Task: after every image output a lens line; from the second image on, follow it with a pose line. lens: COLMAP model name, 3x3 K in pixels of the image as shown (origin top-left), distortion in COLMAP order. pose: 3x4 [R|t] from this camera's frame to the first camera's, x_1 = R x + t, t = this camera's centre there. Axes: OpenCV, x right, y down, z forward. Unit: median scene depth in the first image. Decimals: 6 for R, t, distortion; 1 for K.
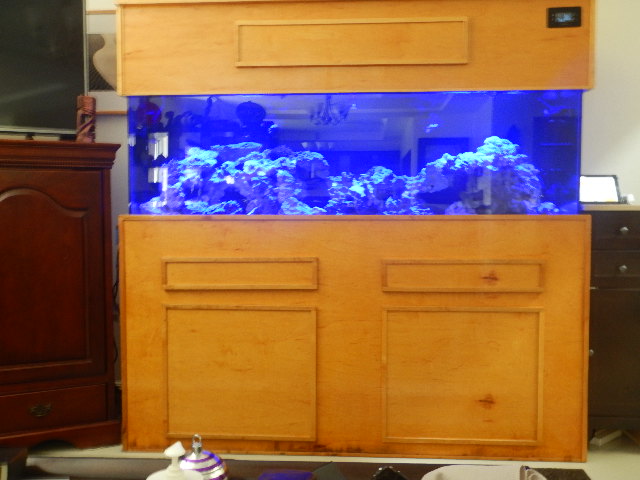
lens RADIAL K [[646.1, 0, 320.4], [0, 646.1, 240.4], [0, 0, 1]] dist [0.030419, 0.000000]
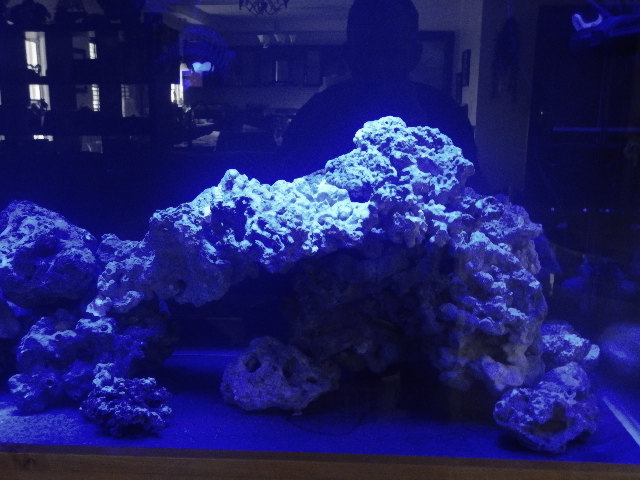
lens RADIAL K [[646.1, 0, 319.9], [0, 646.1, 238.2], [0, 0, 1]] dist [0.030419, 0.000000]
pose [[0.999994, -0.000515, 0.003535, 0.234634], [-0.000068, 0.986616, 0.163063, -0.152334], [-0.003572, -0.163063, 0.986609, 0.709606]]
